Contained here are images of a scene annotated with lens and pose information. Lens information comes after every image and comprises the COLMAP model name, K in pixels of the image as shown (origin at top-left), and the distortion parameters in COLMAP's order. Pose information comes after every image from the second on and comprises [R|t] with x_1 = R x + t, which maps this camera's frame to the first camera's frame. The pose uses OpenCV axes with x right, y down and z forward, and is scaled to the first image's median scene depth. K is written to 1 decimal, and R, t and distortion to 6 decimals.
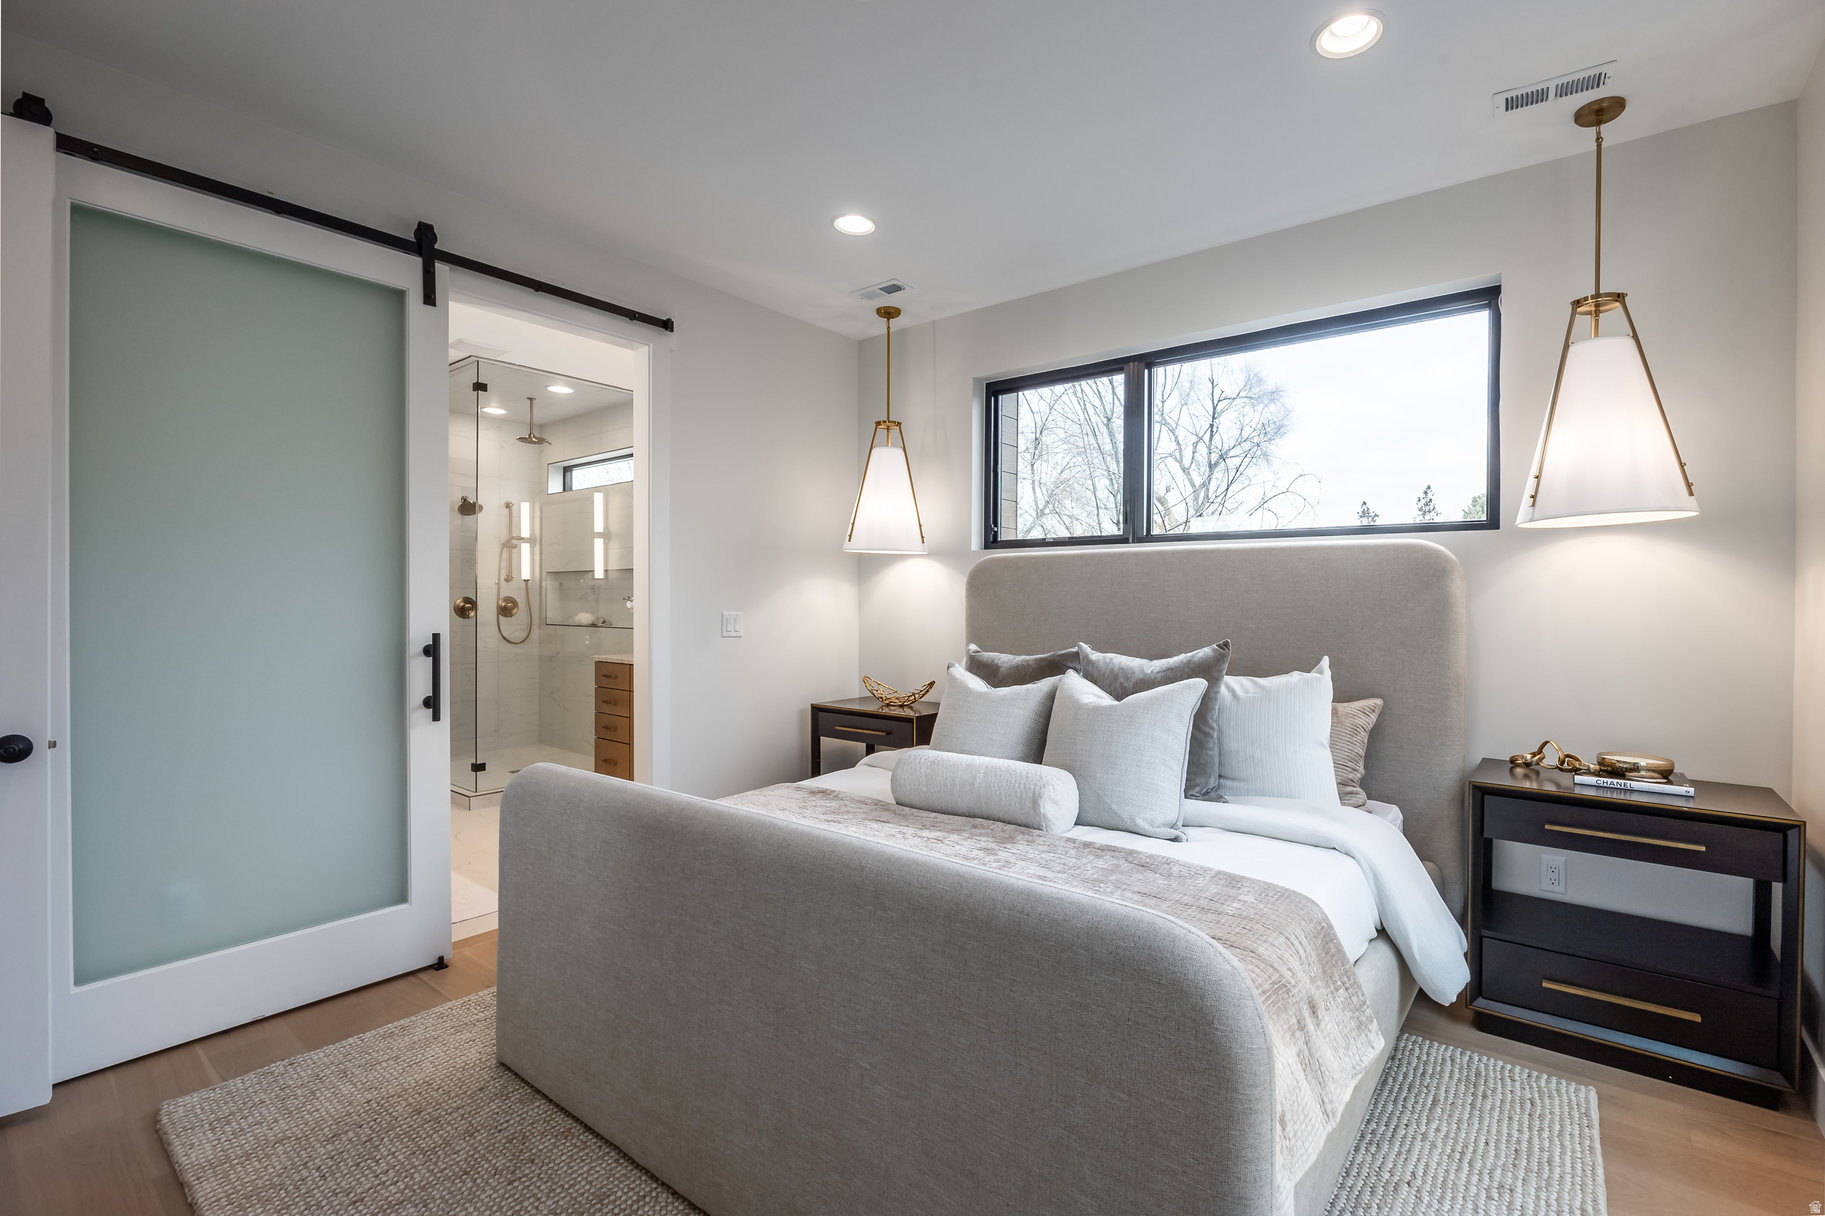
lens RADIAL K [[799.9, 0, 909.6], [0, 799.9, 604.3], [0, 0, 1]] dist [-0.001598, -0.000135]
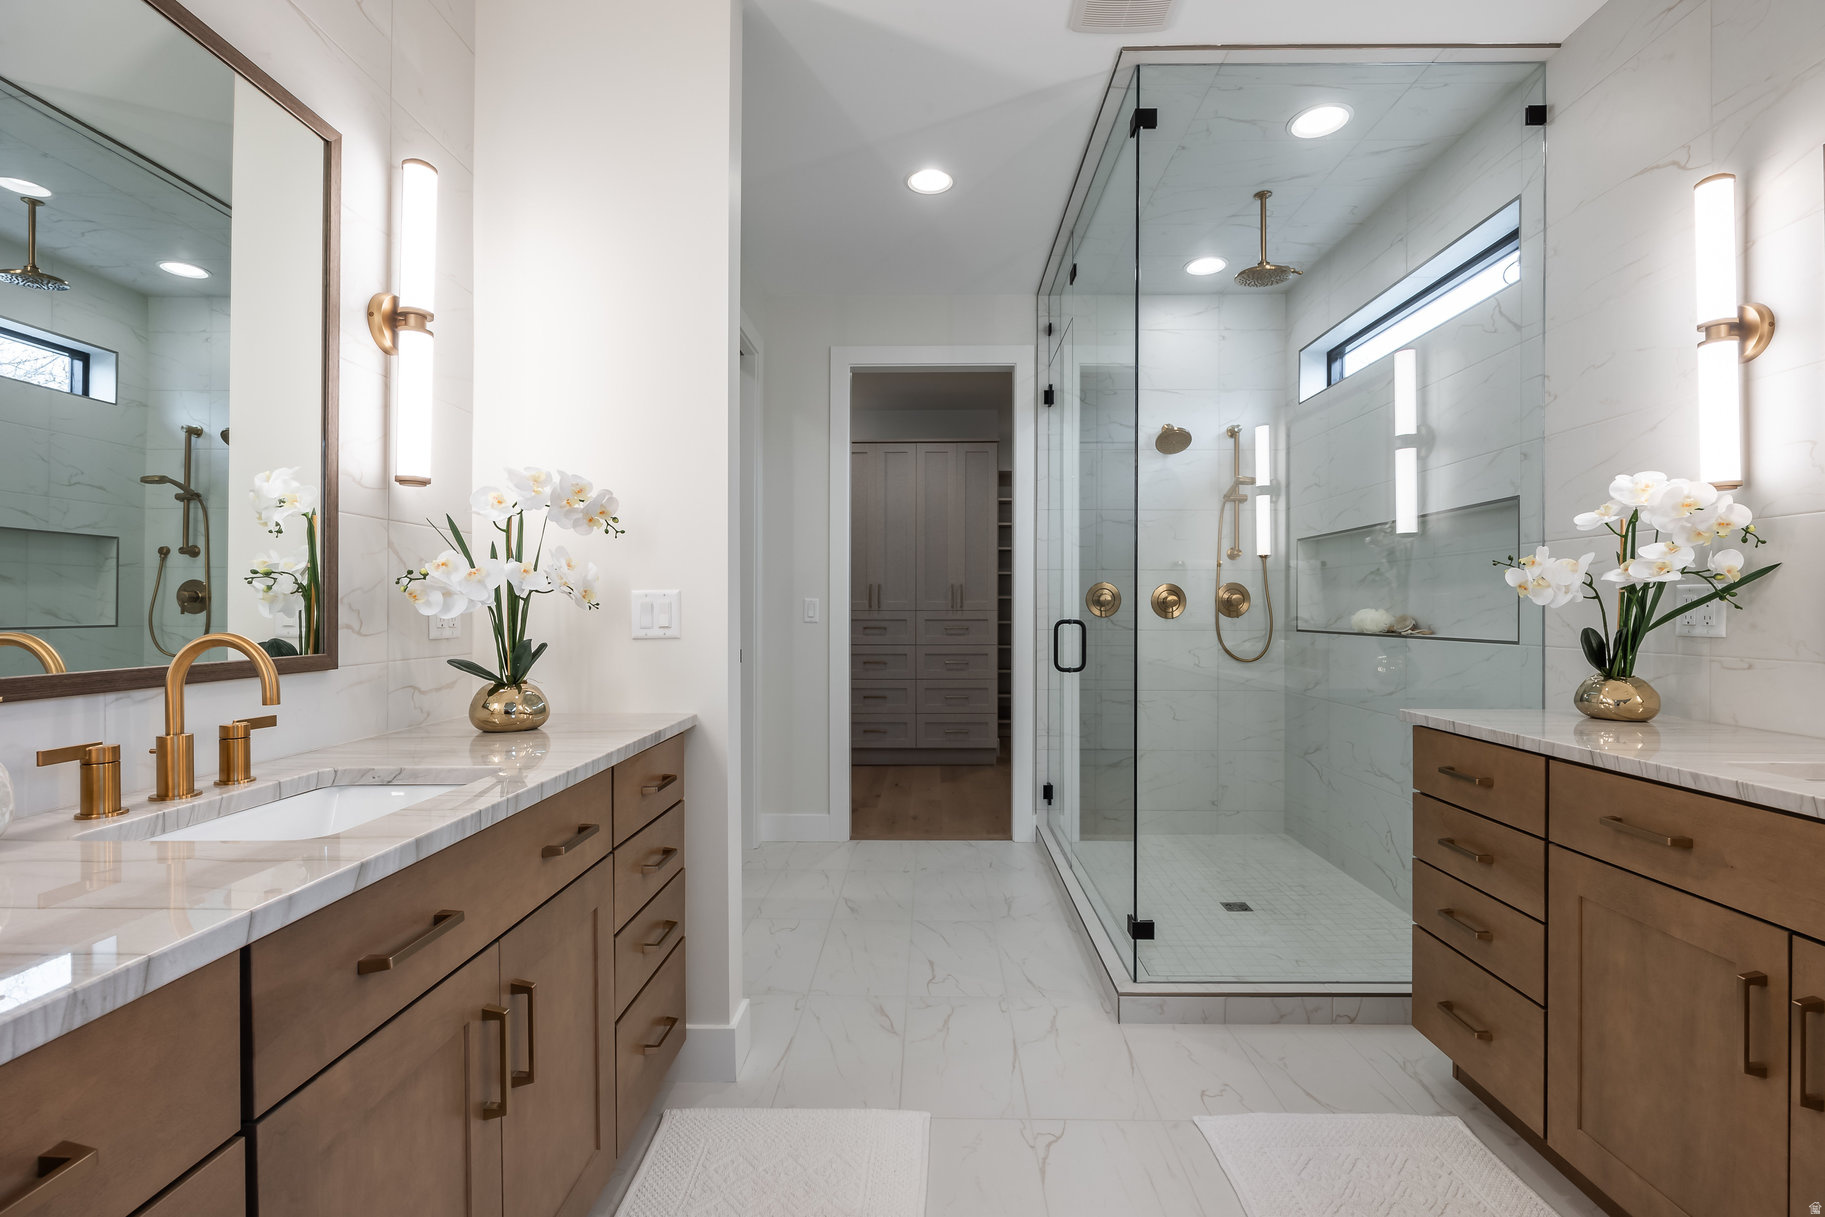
lens RADIAL K [[799.9, 0, 909.6], [0, 799.9, 604.8], [0, 0, 1]] dist [-0.001598, -0.000135]
pose [[0.628296, -0.006546, -0.777947, -0.189025], [-0.002274, 0.999945, -0.010251, 0.013702], [0.777971, 0.008209, 0.628247, 0.437432]]
